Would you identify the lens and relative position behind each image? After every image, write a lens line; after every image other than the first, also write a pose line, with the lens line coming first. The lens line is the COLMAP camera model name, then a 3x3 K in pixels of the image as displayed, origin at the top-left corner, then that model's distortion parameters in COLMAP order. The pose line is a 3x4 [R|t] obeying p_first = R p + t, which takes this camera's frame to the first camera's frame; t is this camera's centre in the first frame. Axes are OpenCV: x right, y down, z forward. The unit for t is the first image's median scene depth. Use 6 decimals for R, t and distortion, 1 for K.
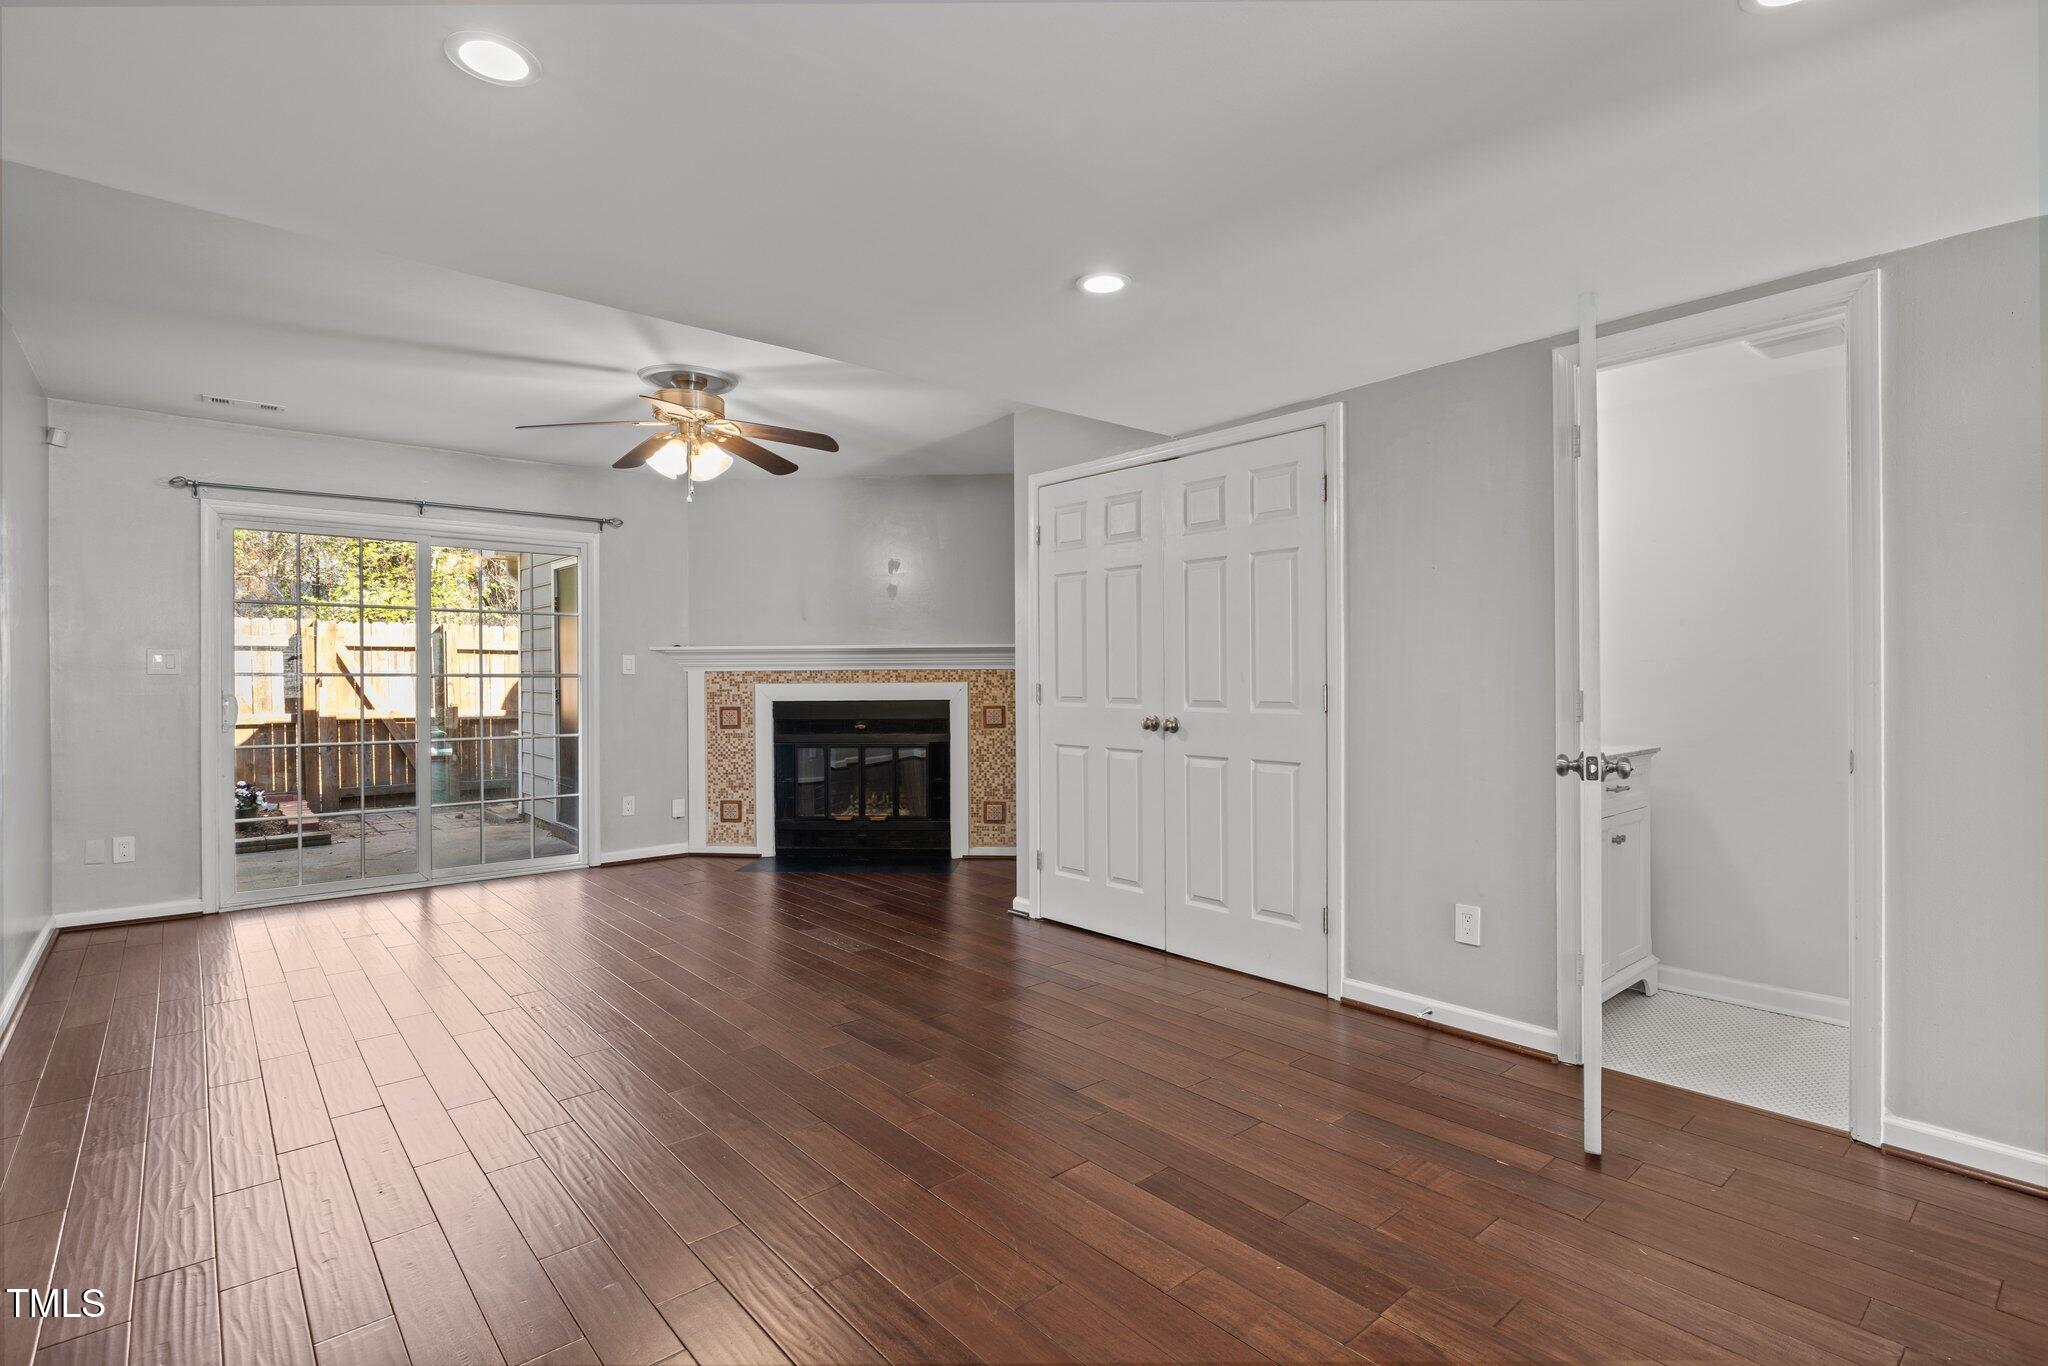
lens RADIAL K [[977.7, 0, 1021.8], [0, 977.7, 686.1], [0, 0, 1]] dist [-0.001376, 0.000729]
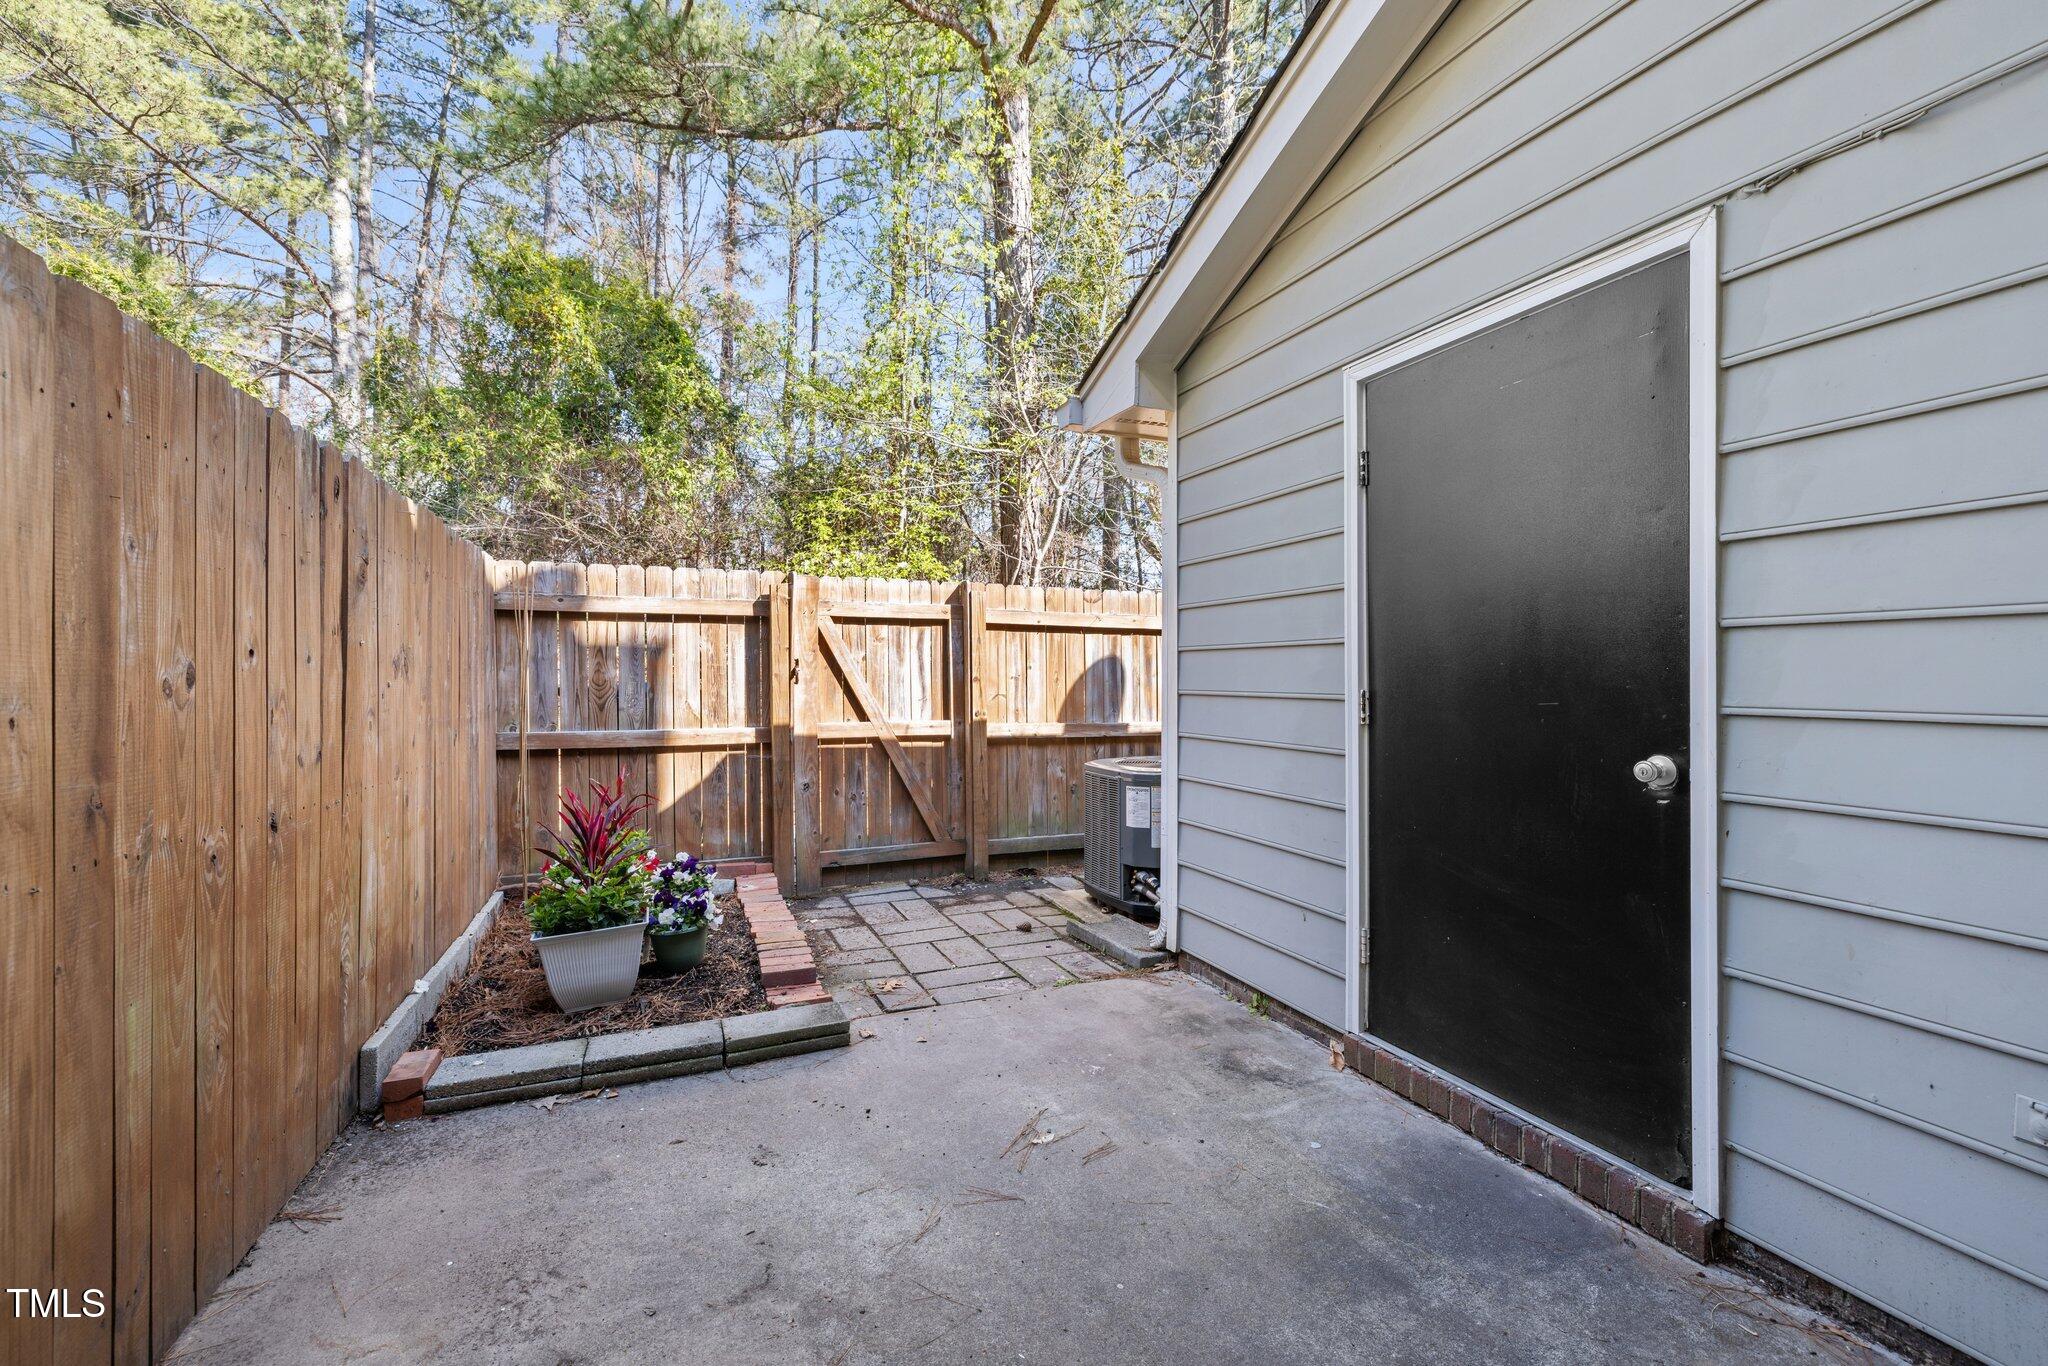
lens RADIAL K [[862.6, 0, 1020.4], [0, 862.6, 684.3], [0, 0, 1]] dist [0.000795, 0.000328]
pose [[0.951621, 0.005778, -0.307221, -0.635646], [-0.008834, 0.999924, -0.008555, 0.006892], [0.307148, 0.010855, 0.951600, 0.807223]]
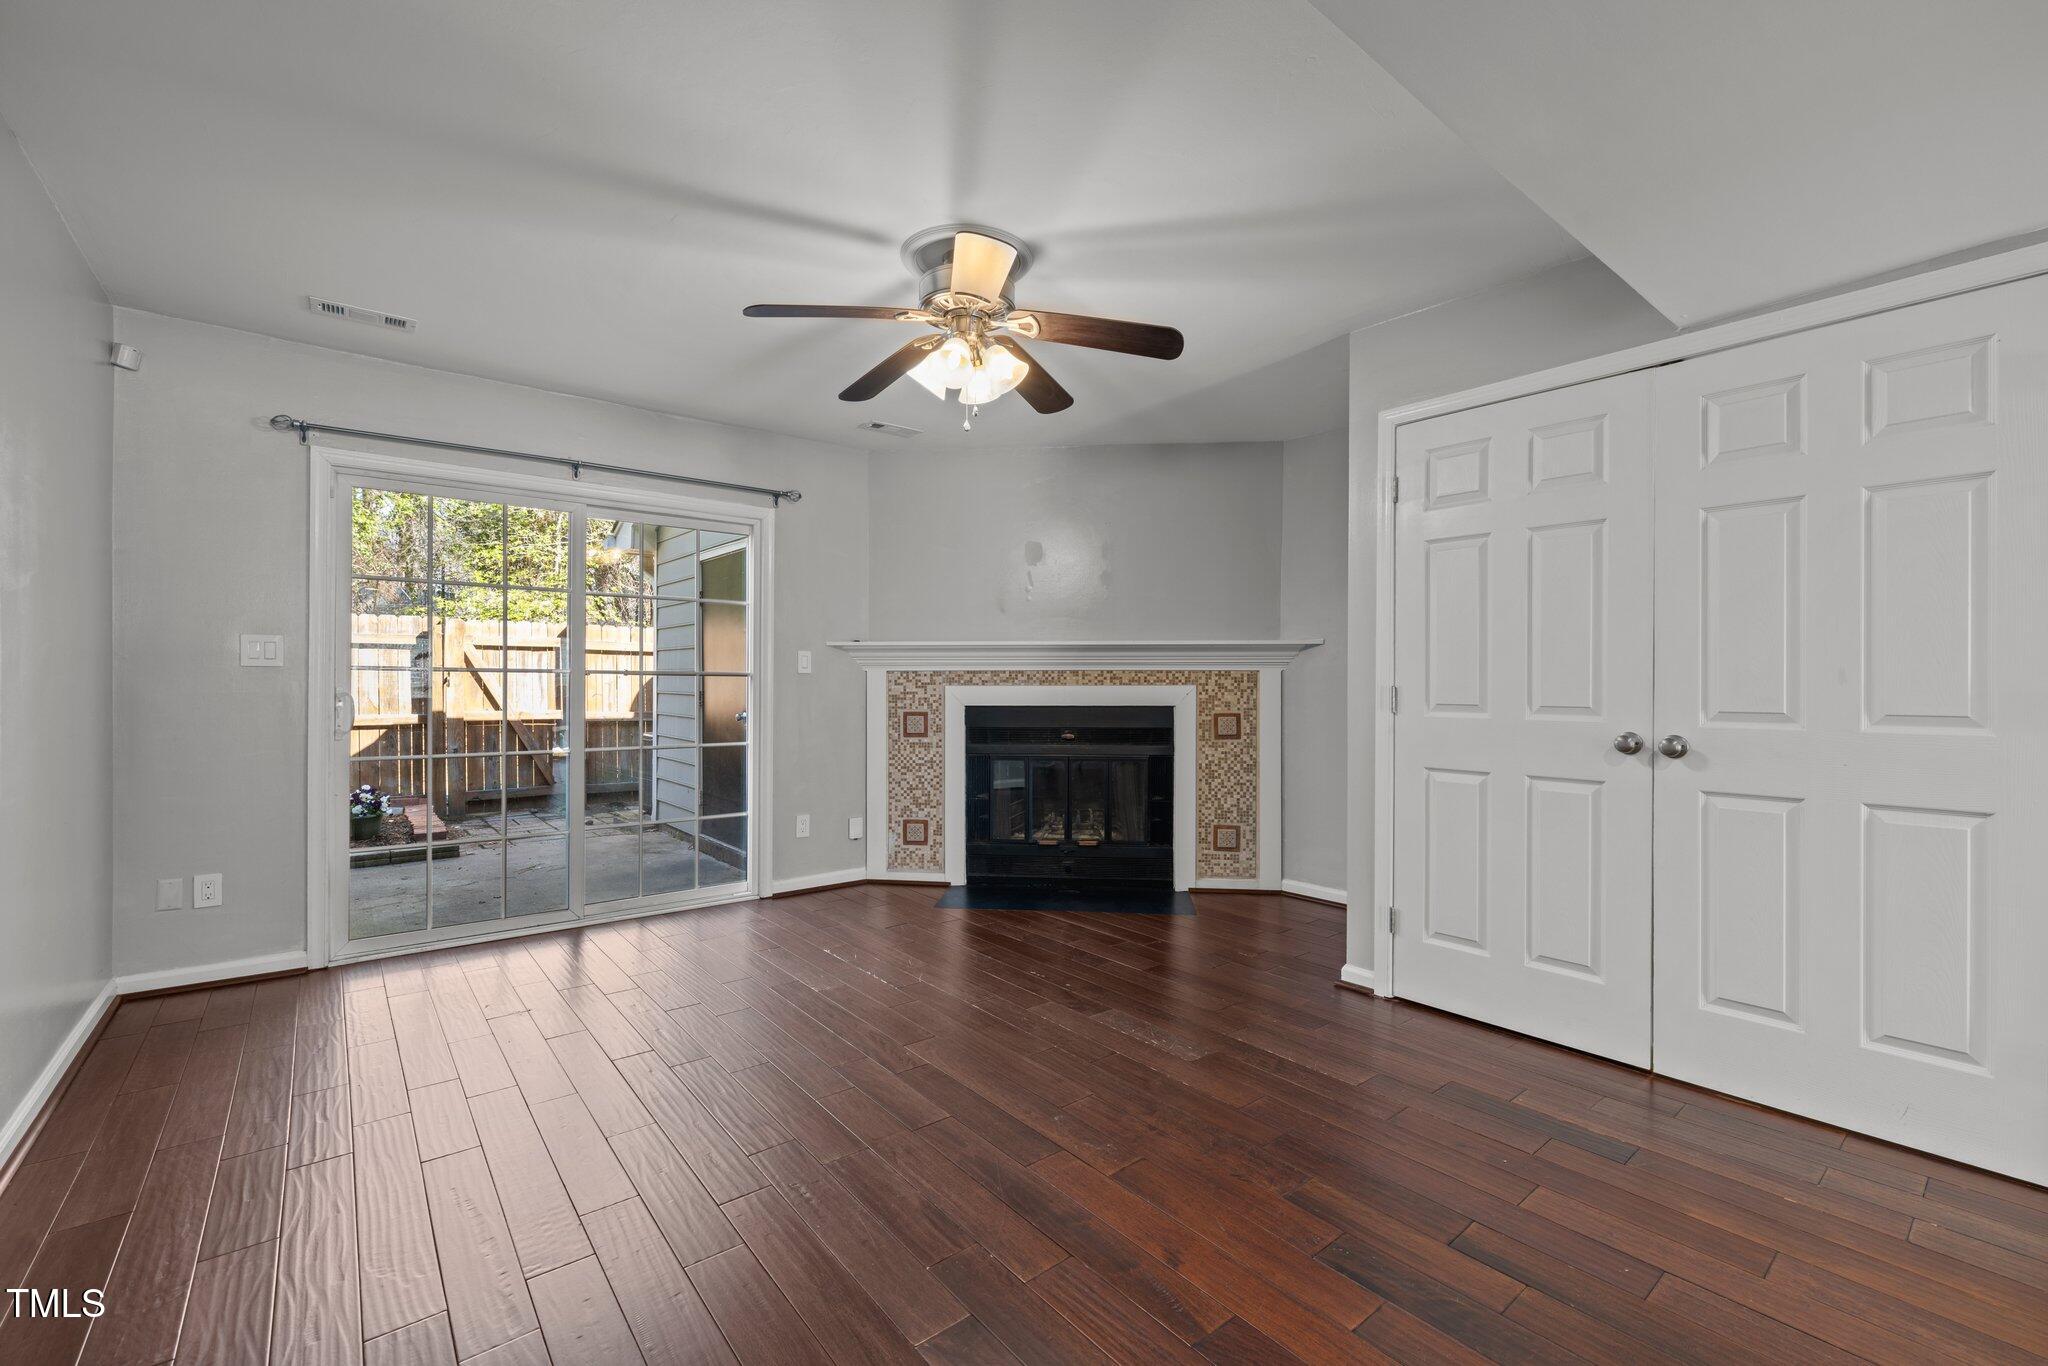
lens RADIAL K [[857.9, 0, 1022.8], [0, 857.9, 689.6], [0, 0, 1]] dist [0.001328, 0.000027]
pose [[0.999600, 0.007274, -0.027326, -0.185884], [-0.007351, 0.999969, -0.002699, 0.002784], [0.027305, 0.002898, 0.999623, 0.245455]]
